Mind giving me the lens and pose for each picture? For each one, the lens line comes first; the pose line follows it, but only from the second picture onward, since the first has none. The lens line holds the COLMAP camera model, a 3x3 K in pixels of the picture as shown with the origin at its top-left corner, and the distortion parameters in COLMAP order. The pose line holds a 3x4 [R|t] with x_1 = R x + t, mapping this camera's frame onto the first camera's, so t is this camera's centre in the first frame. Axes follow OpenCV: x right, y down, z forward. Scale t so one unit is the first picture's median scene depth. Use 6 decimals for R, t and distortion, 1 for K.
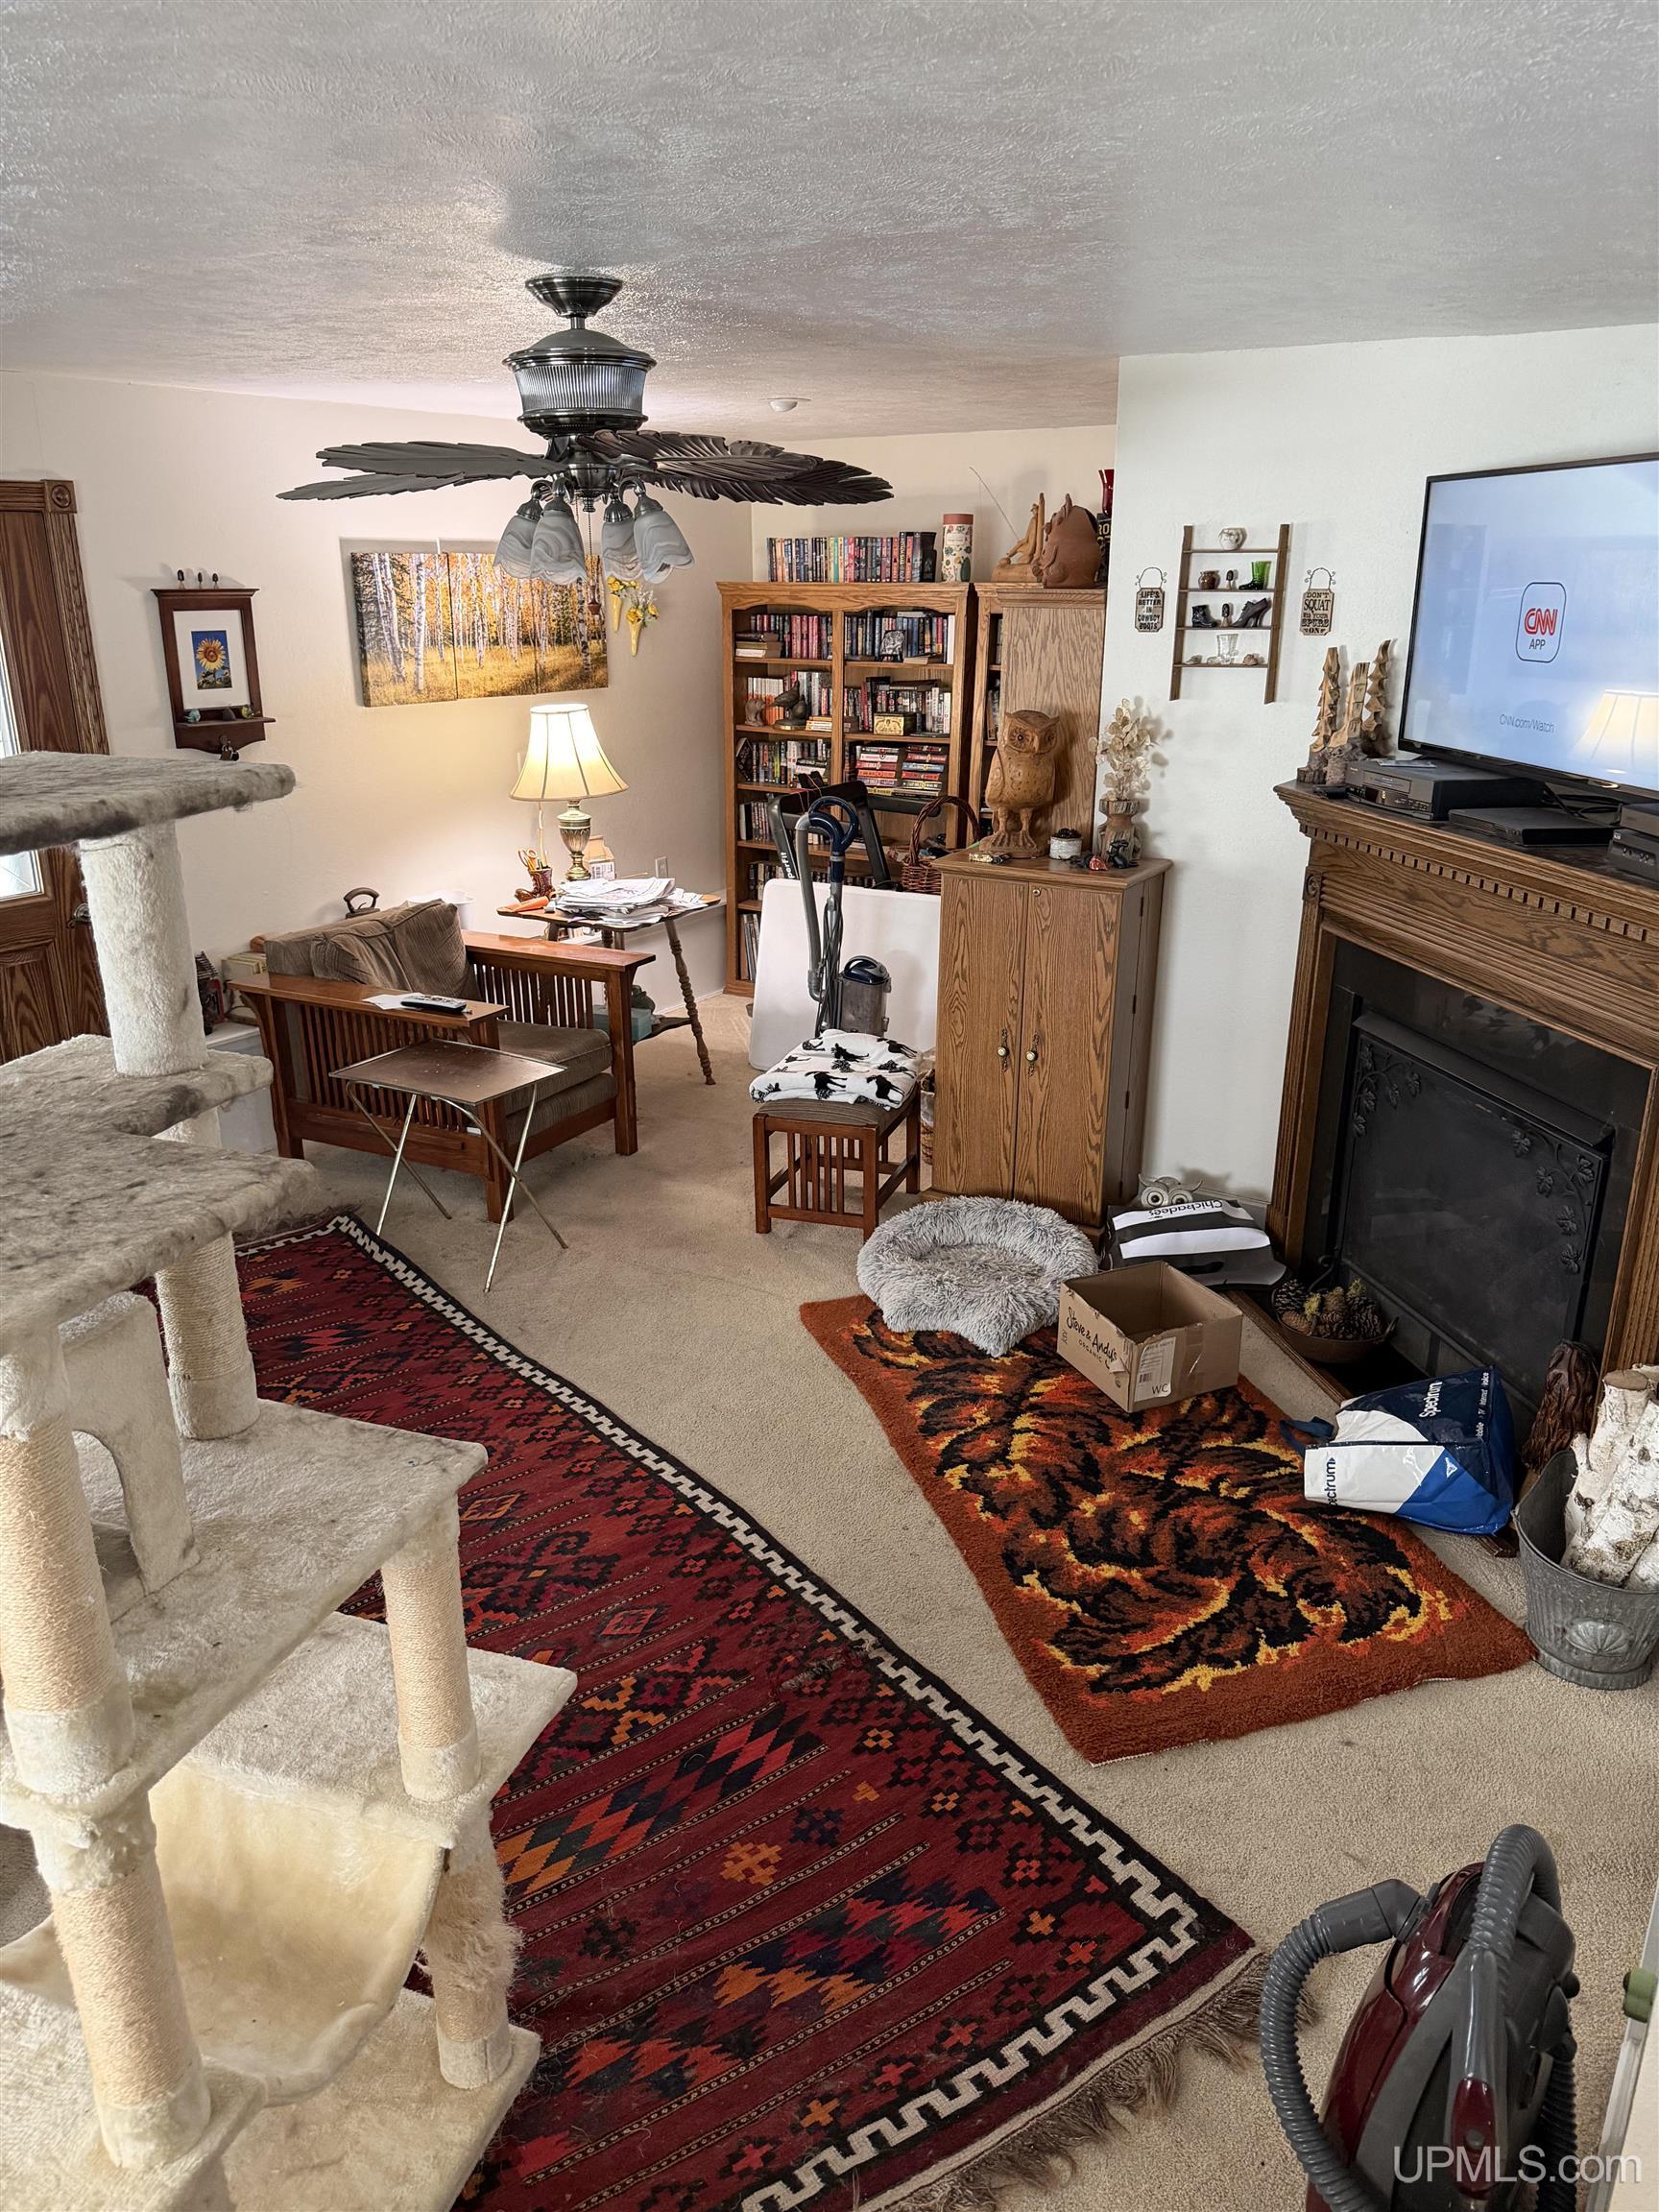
lens RADIAL K [[1575.0, 0, 817.5], [0, 1575.0, 1111.9], [0, 0, 1]] dist [0.049312, -0.050903]
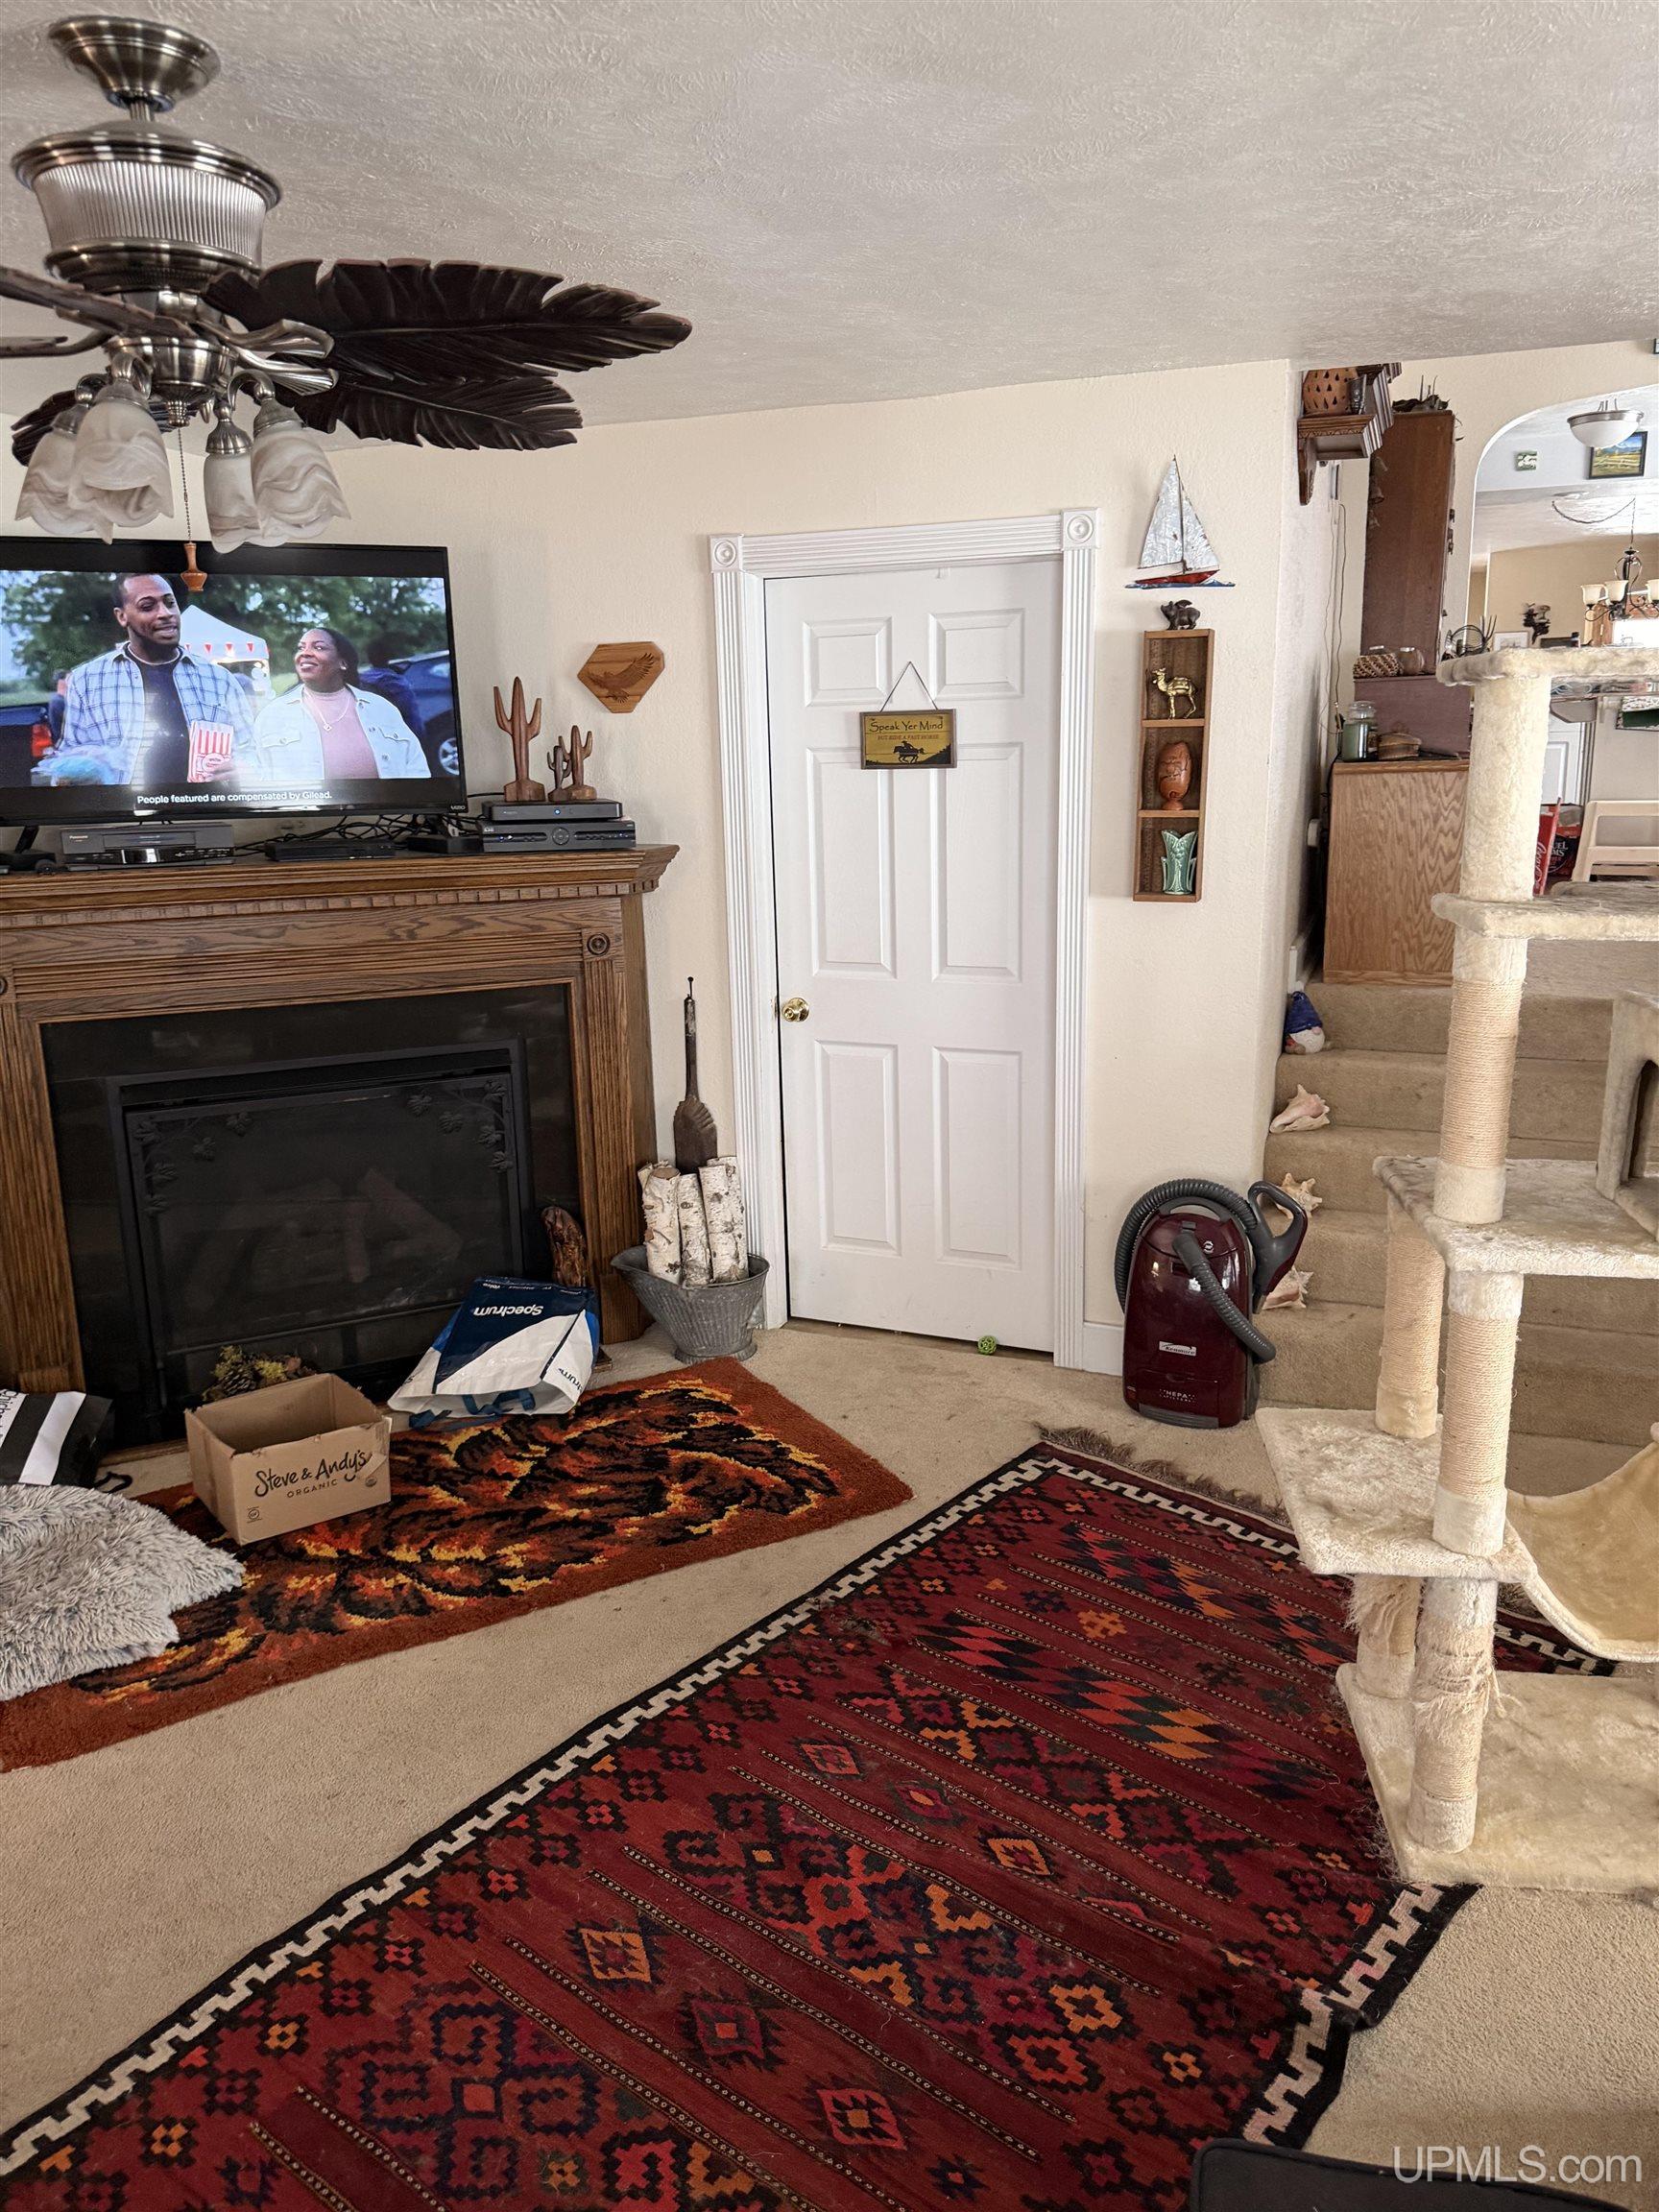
lens RADIAL K [[1575.0, 0, 845.2], [0, 1575.0, 1092.8], [0, 0, 1]] dist [0.049312, -0.050903]
pose [[-0.246889, -0.207661, 0.946532, -0.772340], [0.332055, 0.899505, 0.283955, -0.220947], [-0.910377, 0.384406, -0.153124, 0.886093]]
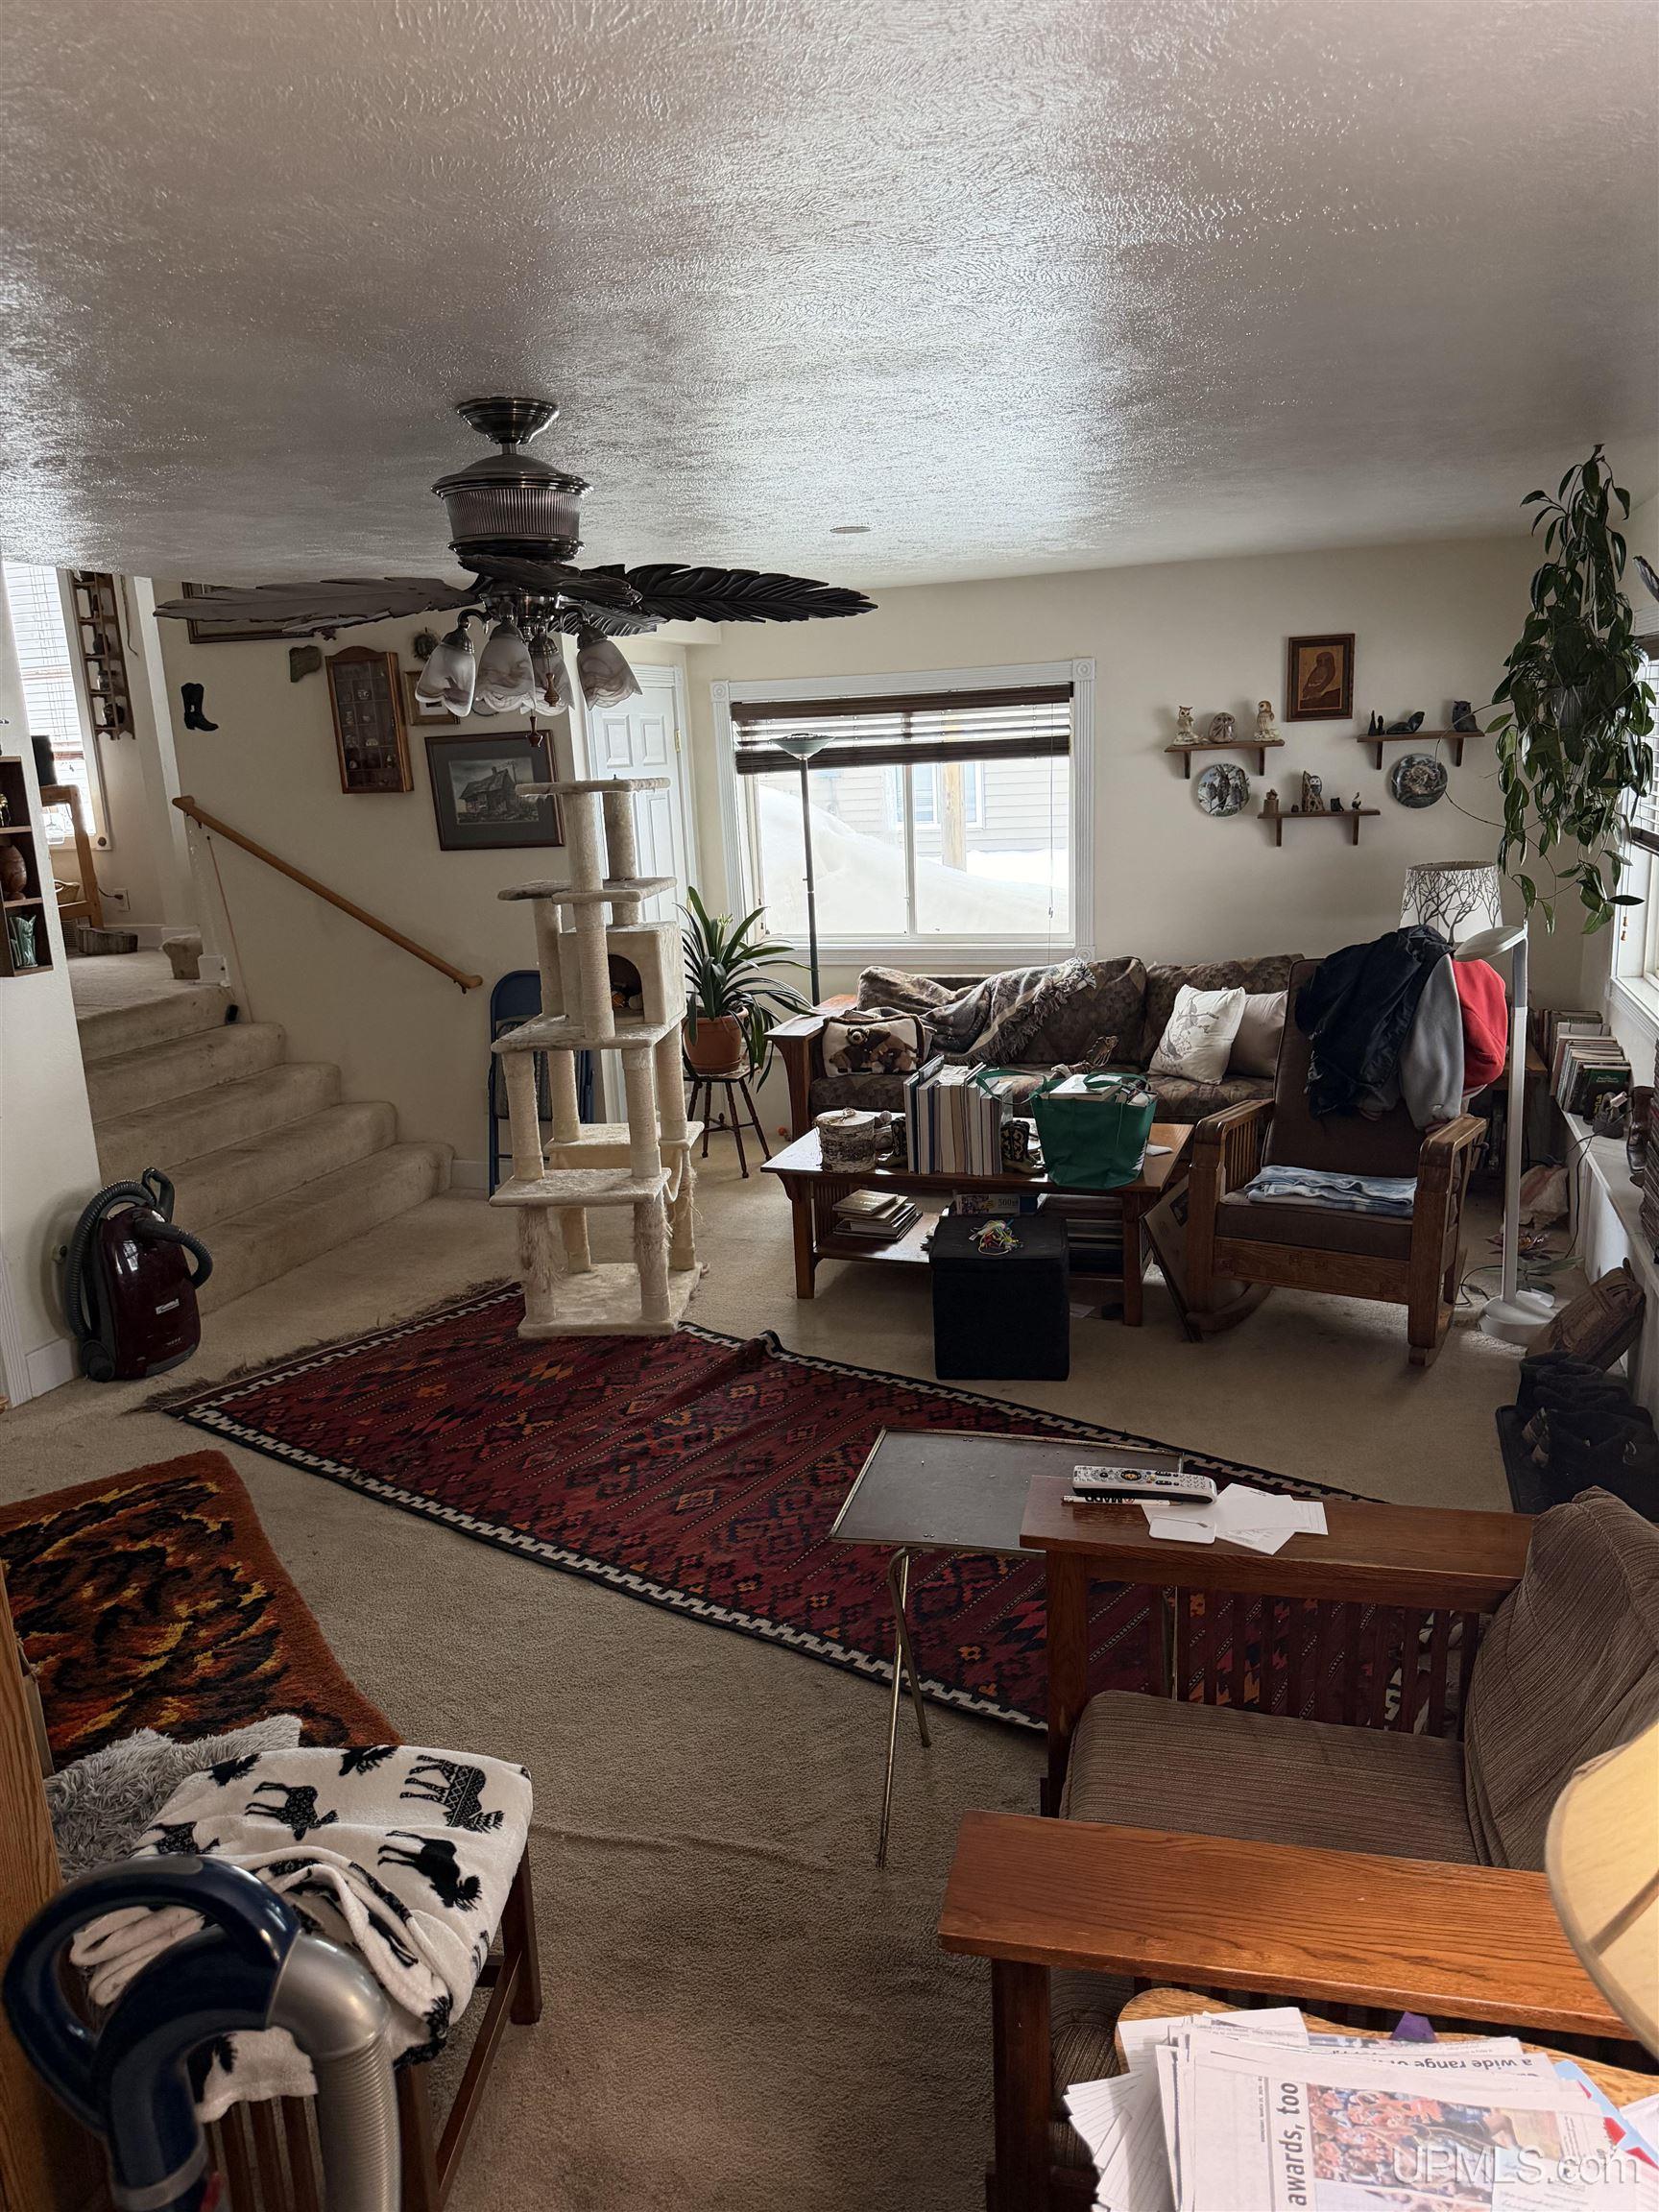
lens RADIAL K [[1575.0, 0, 821.6], [0, 1575.0, 1087.5], [0, 0, 1]] dist [0.049312, -0.050903]
pose [[-0.961792, 0.116248, -0.247875, -0.047498], [-0.029485, 0.856133, 0.515914, -0.591366], [0.272188, 0.503510, -0.819995, 1.809554]]
